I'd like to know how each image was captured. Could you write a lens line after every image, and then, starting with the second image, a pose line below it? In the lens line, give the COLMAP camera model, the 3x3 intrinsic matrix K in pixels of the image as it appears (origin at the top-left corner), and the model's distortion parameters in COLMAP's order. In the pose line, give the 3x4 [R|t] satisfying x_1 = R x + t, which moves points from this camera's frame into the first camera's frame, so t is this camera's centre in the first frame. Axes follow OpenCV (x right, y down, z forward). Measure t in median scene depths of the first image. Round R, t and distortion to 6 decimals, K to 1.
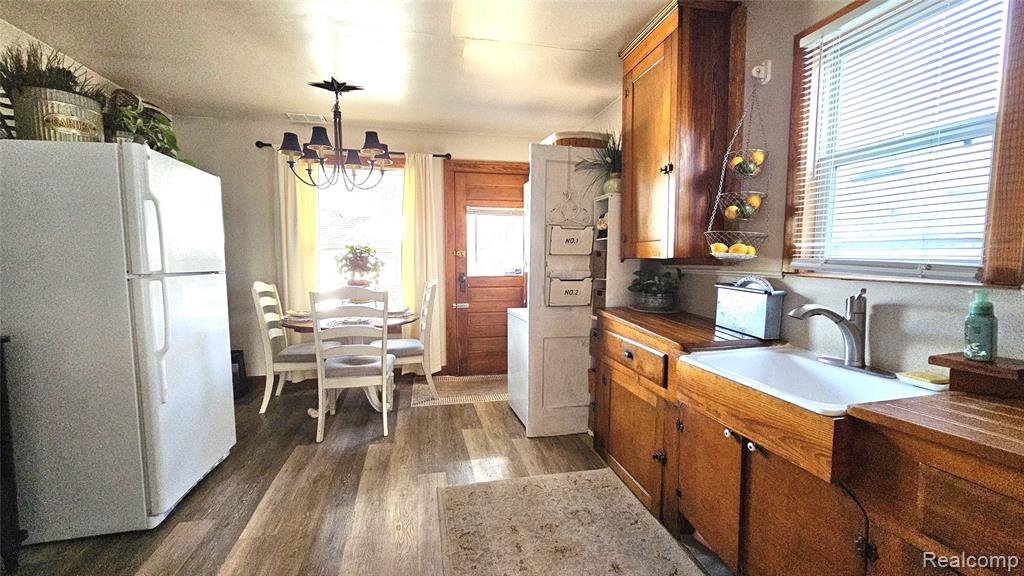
lens RADIAL K [[422.6, 0, 509.8], [0, 422.6, 298.8], [0, 0, 1]] dist [-0.002494, -0.001617]
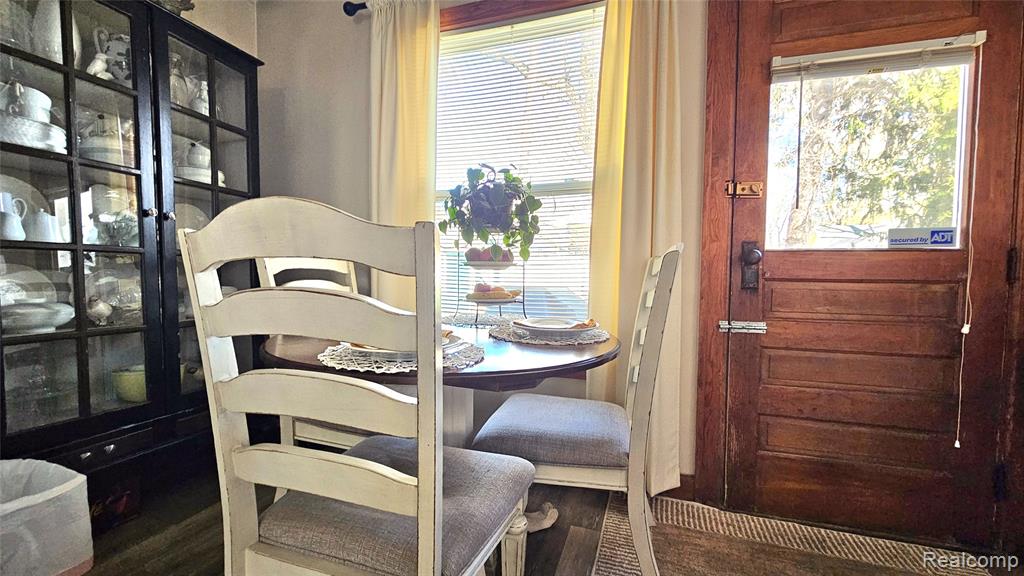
lens RADIAL K [[422.6, 0, 509.6], [0, 422.6, 293.1], [0, 0, 1]] dist [-0.002494, -0.001617]
pose [[0.858297, 0.031276, -0.512199, -0.341853], [-0.060612, 0.997333, -0.040669, 0.045719], [0.509561, 0.065951, 0.857903, 1.892668]]
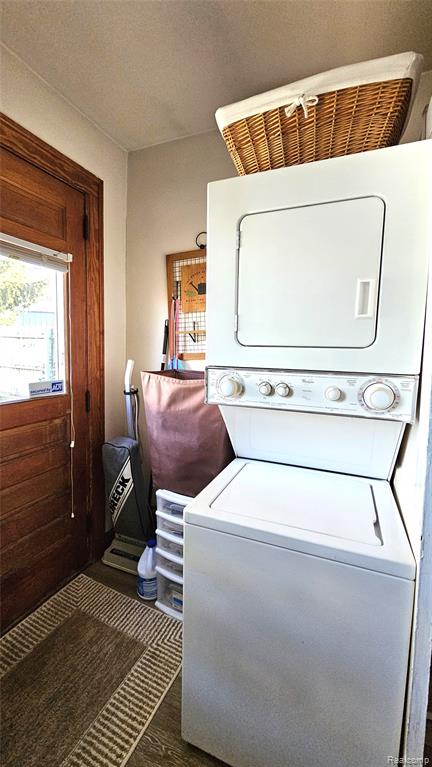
lens RADIAL K [[318.3, 0, 214.7], [0, 318.3, 380.6], [0, 0, 1]] dist [-0.001591, -0.000108]
pose [[0.591851, -0.072392, 0.802790, -0.530041], [0.063822, 0.997041, 0.042856, -0.214972], [-0.803517, 0.025872, 0.594720, 2.160302]]
